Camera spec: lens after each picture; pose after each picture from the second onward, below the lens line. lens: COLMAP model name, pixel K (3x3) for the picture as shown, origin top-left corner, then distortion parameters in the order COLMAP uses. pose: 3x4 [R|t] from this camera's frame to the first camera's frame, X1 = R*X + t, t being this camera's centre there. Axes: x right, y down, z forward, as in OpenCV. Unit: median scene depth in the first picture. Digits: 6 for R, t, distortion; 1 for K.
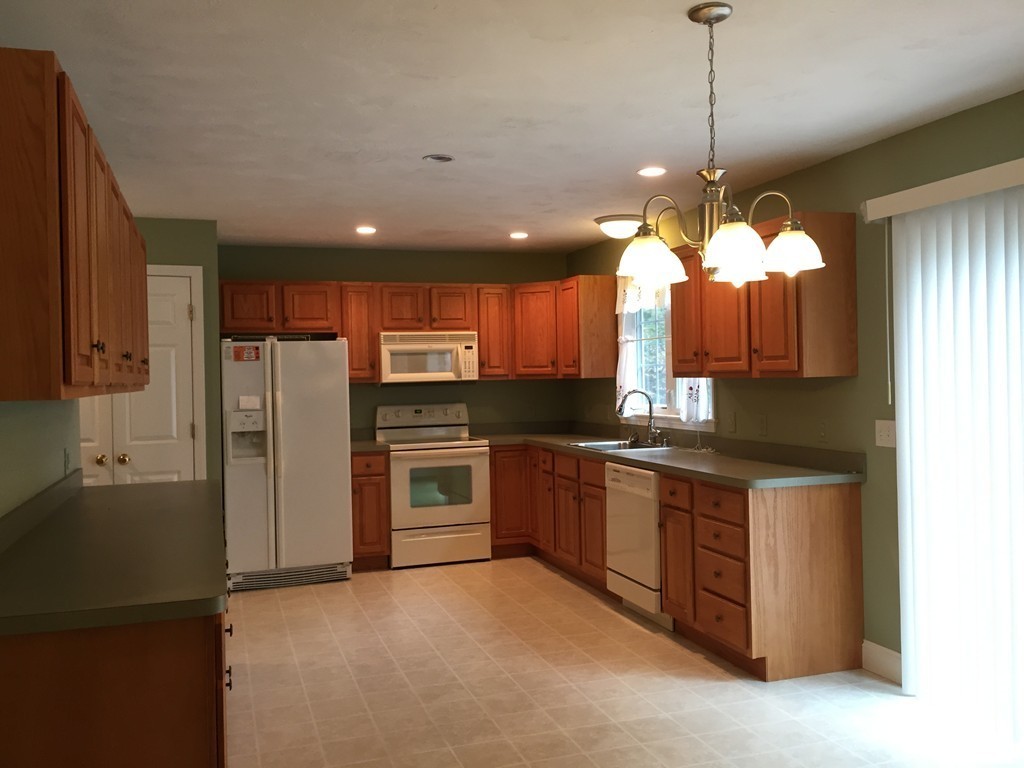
lens RADIAL K [[889.0, 0, 512.0], [0, 889.0, 384.0], [0, 0, 1]] dist [0.083575, 0.002918]
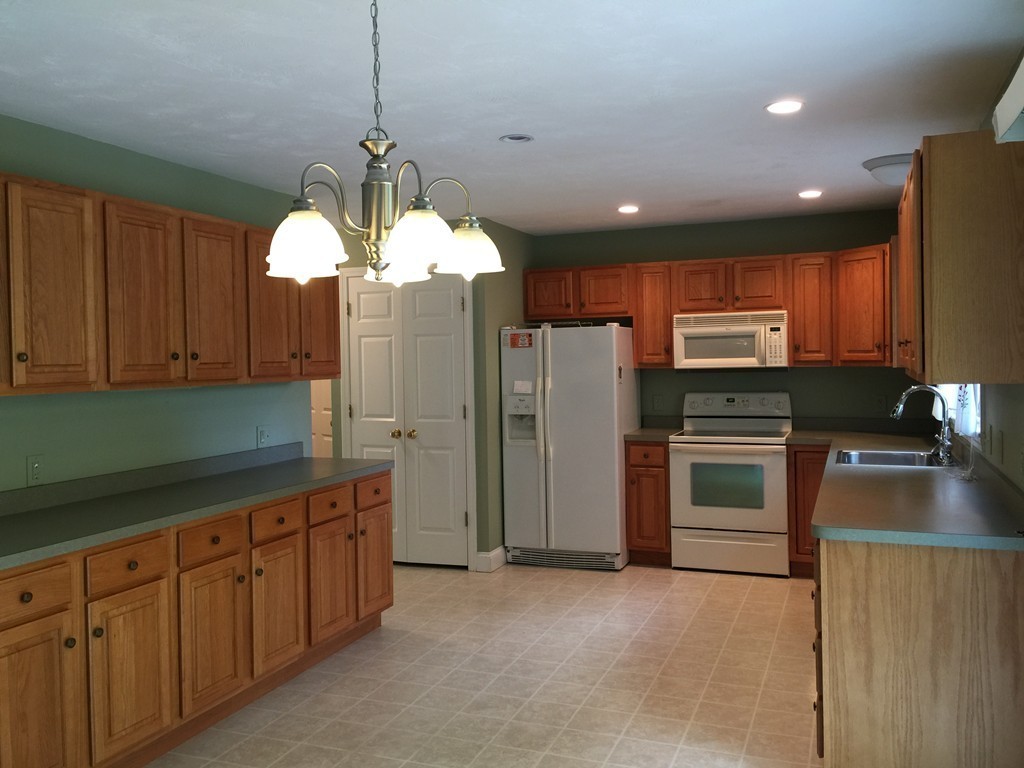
lens RADIAL K [[881.8, 0, 512.3], [0, 881.8, 379.5], [0, 0, 1]] dist [0.060830, -0.008255]
pose [[0.766986, 0.024749, -0.641187, 0.330143], [-0.005365, 0.999468, 0.032161, -0.019669], [0.641642, -0.021227, 0.766710, 0.185190]]
